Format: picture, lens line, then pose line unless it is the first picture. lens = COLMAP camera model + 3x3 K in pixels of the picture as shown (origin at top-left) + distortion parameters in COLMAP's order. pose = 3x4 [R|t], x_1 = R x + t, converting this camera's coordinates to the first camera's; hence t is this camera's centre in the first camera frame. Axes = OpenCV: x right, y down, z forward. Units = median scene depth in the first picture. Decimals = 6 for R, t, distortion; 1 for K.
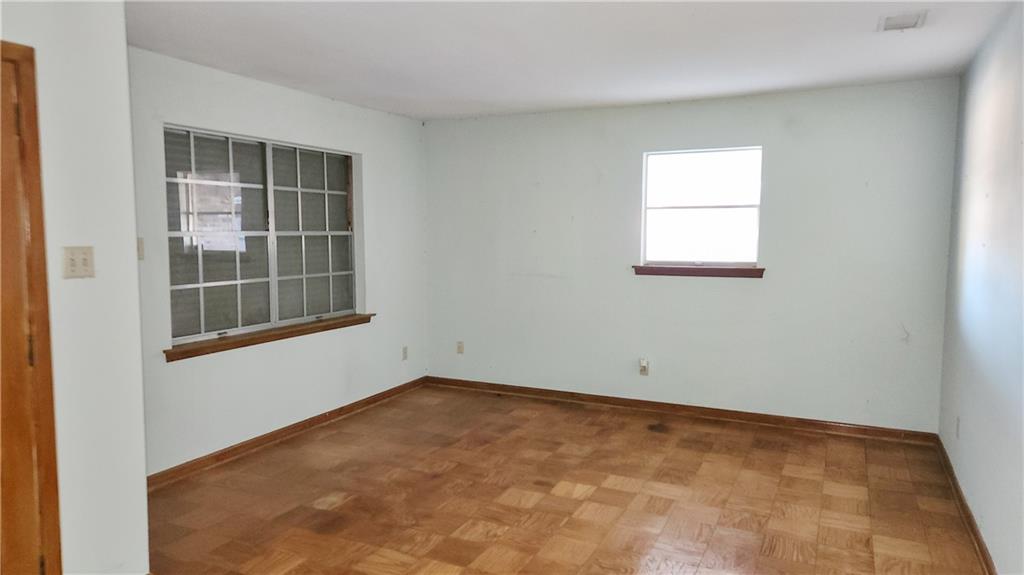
lens RADIAL K [[735.2, 0, 512.0], [0, 735.2, 287.5], [0, 0, 1]] dist [0.113016, -0.127523]
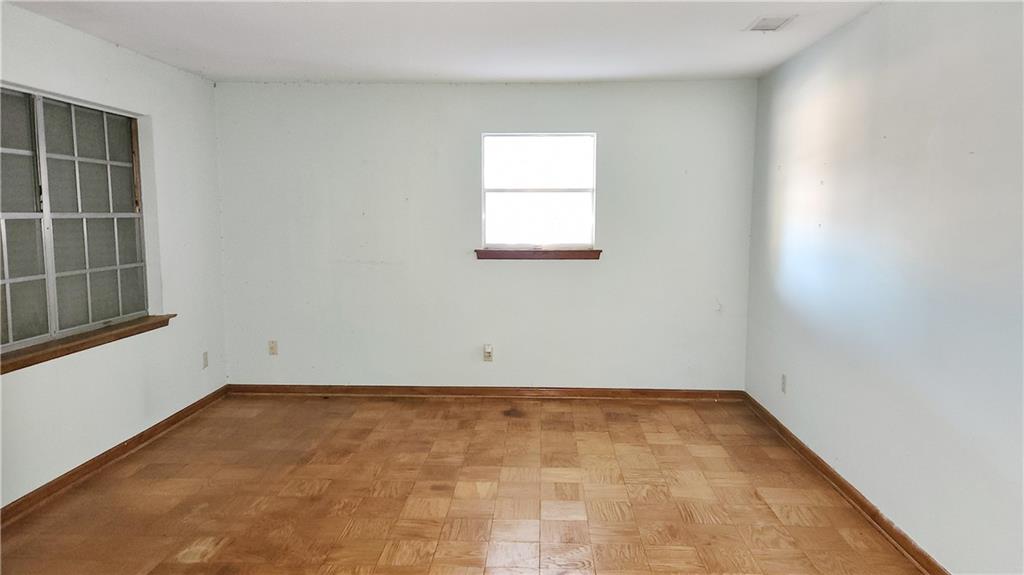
lens RADIAL K [[735.2, 0, 512.0], [0, 735.2, 287.5], [0, 0, 1]] dist [0.113016, -0.127523]
pose [[0.910606, -0.039967, 0.411339, -0.209525], [0.031588, 0.999132, 0.027151, -0.005477], [-0.412067, -0.011730, 0.911078, 0.106915]]
